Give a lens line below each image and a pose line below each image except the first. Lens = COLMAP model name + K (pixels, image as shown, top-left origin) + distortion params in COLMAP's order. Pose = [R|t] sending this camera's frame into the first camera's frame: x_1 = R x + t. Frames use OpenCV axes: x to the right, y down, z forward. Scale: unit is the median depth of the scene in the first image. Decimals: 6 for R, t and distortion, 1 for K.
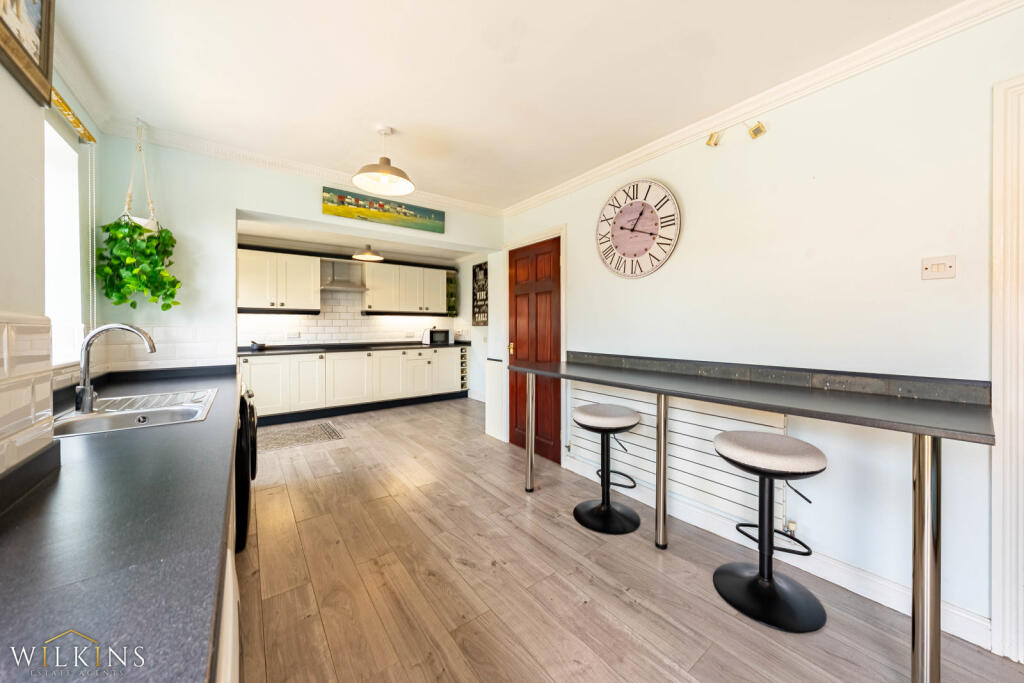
lens RADIAL K [[356.9, 0, 512.4], [0, 356.9, 327.9], [0, 0, 1]] dist [-0.000521, -0.000038]
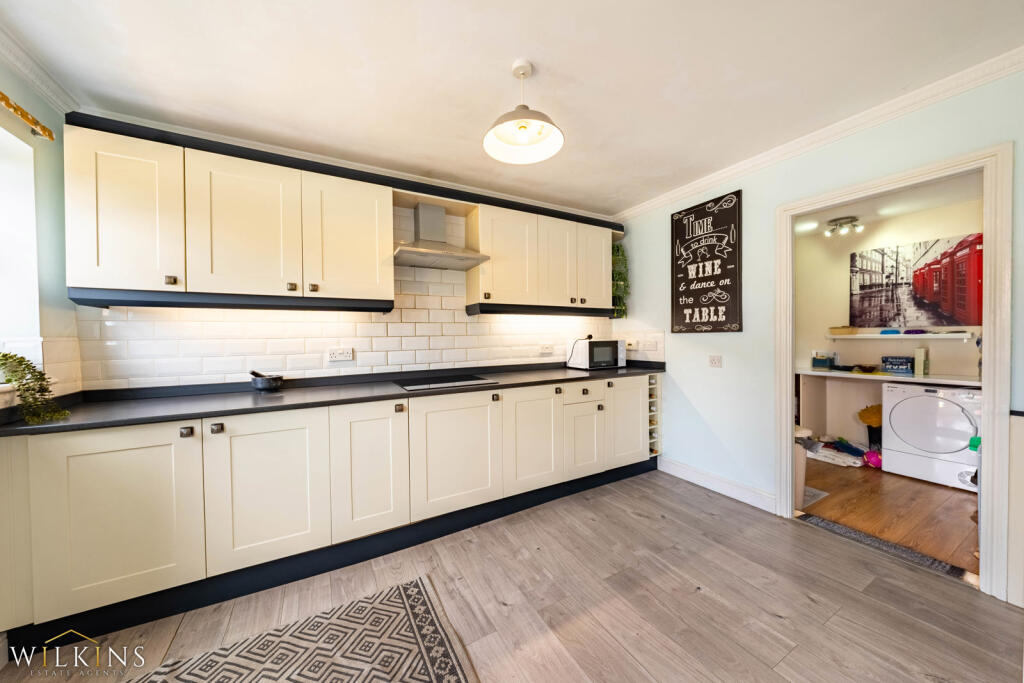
lens RADIAL K [[350.4, 0, 512.0], [0, 350.4, 341.5], [0, 0, 1]] dist [-0.000941, -0.000133]
pose [[0.991464, -0.008876, -0.130080, -0.348395], [0.010308, 0.999893, 0.010342, -0.000671], [0.129975, -0.011595, 0.991450, 0.603882]]
